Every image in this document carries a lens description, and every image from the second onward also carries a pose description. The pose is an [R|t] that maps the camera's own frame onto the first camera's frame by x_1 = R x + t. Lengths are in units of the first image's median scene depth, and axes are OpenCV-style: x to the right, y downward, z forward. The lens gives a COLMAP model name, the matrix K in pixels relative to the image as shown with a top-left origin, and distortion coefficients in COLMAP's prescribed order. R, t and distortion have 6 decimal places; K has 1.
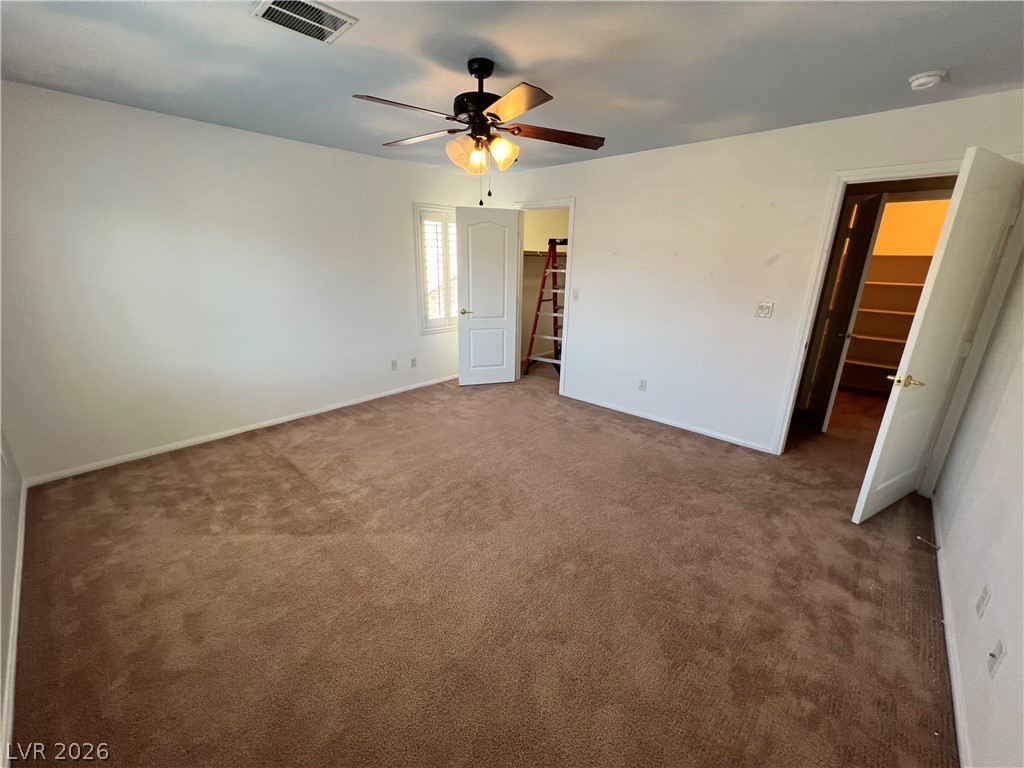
lens RADIAL K [[406.5, 0, 514.8], [0, 406.5, 383.2], [0, 0, 1]] dist [0.002719, -0.000044]
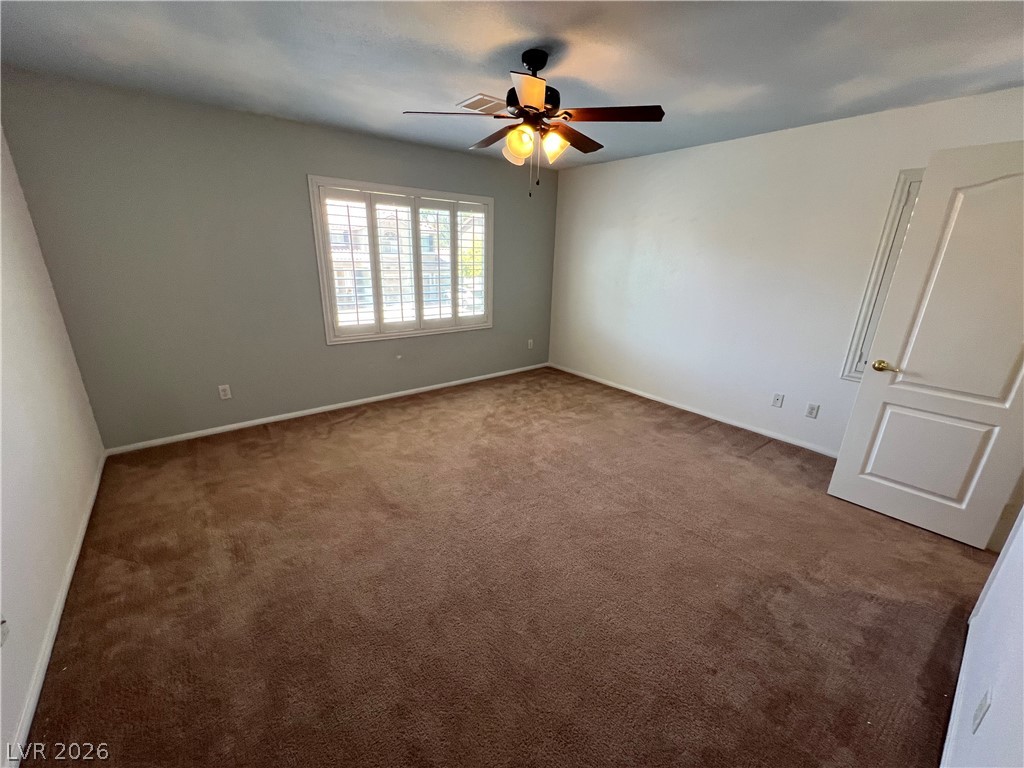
lens RADIAL K [[406.5, 0, 518.6], [0, 406.5, 385.6], [0, 0, 1]] dist [0.002719, -0.000044]
pose [[-0.108641, 0.316828, -0.942240, 0.812382], [-0.316570, 0.887477, 0.334915, -0.296183], [0.942327, 0.334671, 0.003882, 0.826839]]
